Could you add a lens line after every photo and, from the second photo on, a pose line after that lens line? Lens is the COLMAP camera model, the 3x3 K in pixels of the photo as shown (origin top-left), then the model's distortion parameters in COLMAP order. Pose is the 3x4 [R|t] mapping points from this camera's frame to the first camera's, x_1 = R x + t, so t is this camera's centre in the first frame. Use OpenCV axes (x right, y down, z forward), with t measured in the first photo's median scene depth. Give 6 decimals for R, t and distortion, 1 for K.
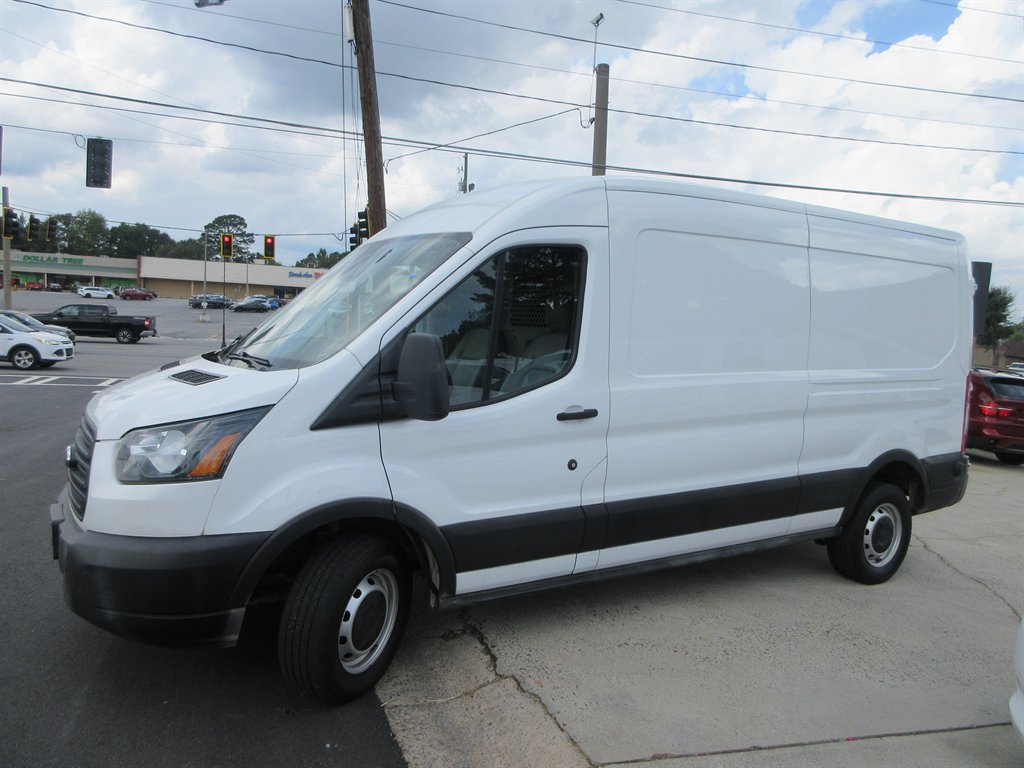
lens RADIAL K [[753.6, 0, 512.7], [0, 753.6, 385.2], [0, 0, 1]] dist [-0.006333, 0.004923]
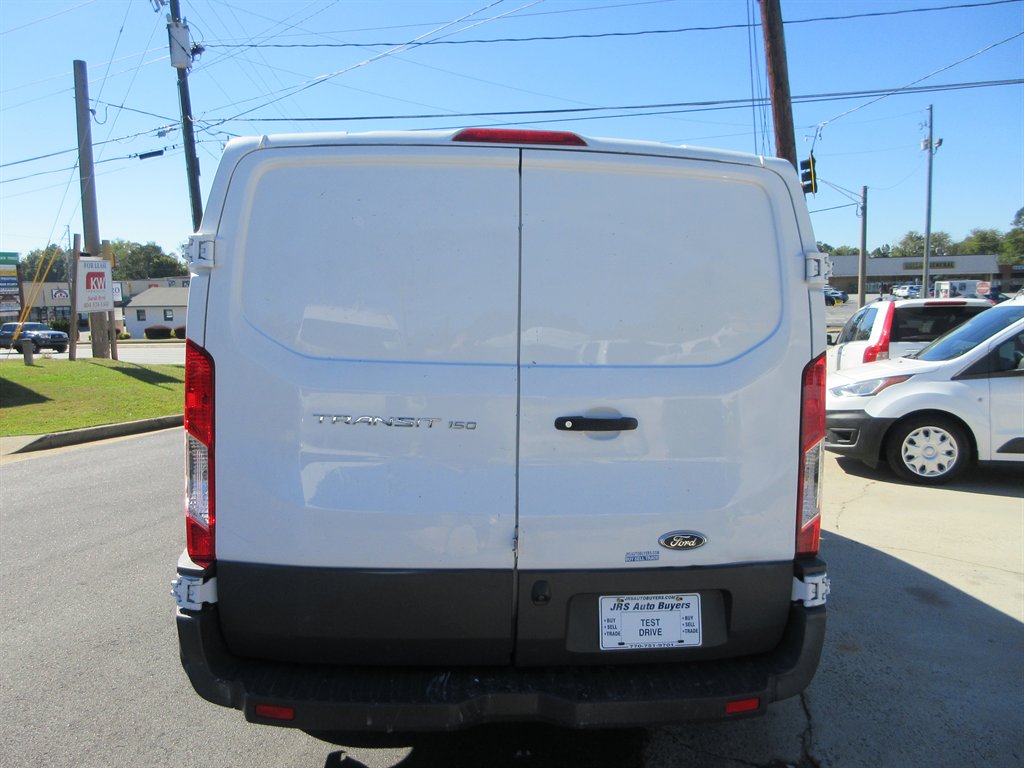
lens RADIAL K [[753.6, 0, 508.6], [0, 753.6, 382.7], [0, 0, 1]] dist [-0.006333, 0.004923]
pose [[0.834344, -0.008256, -0.551182, 0.058337], [0.011603, 0.999929, 0.002587, -0.005689], [0.551121, -0.008554, 0.834381, 0.250871]]
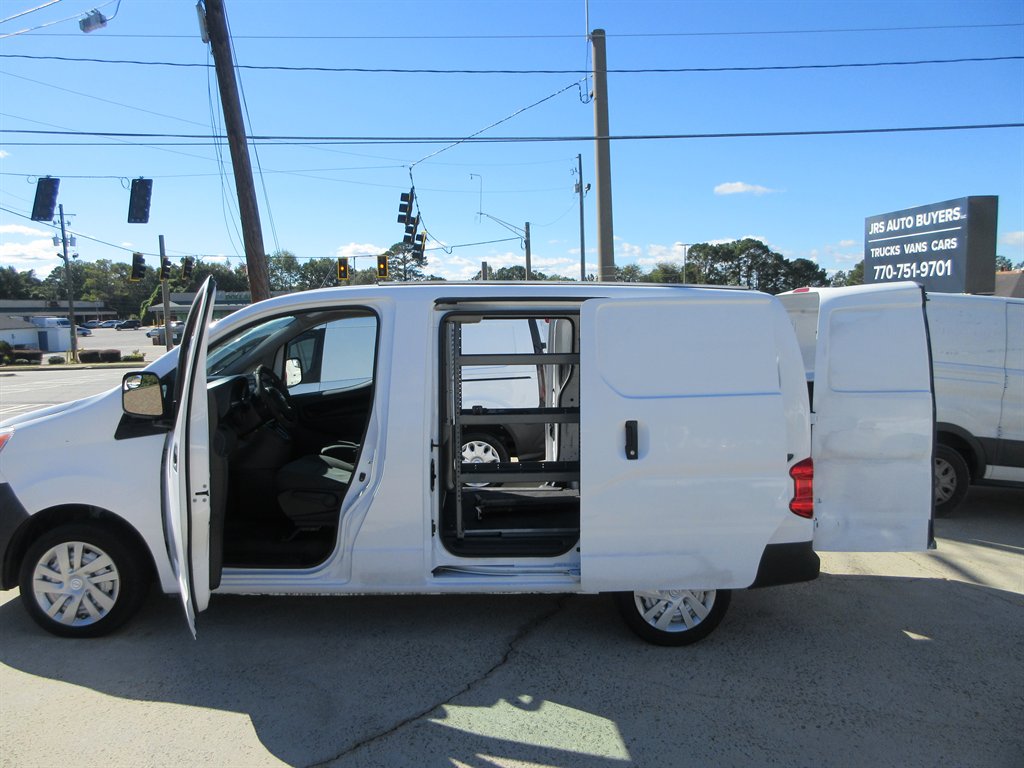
lens RADIAL K [[753.6, 0, 518.7], [0, 753.6, 381.1], [0, 0, 1]] dist [-0.006333, 0.004923]
pose [[0.971097, -0.055490, -0.232147, 0.851679], [0.051977, 0.998423, -0.021227, 0.033913], [0.232959, 0.008547, 0.972449, 0.415284]]
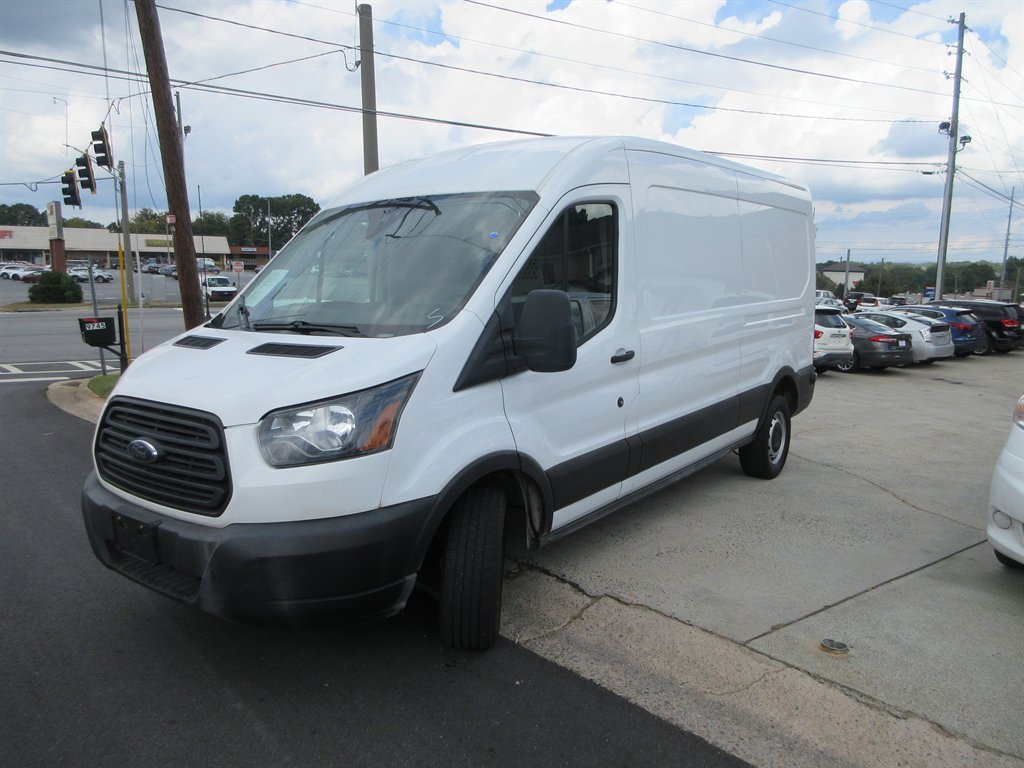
lens RADIAL K [[753.6, 0, 512.1], [0, 753.6, 386.6], [0, 0, 1]] dist [-0.006333, 0.004923]
pose [[0.935526, -0.099128, 0.339064, -0.317682], [0.075360, 0.993730, 0.082595, -0.014892], [-0.345126, -0.051718, 0.937130, 0.013240]]
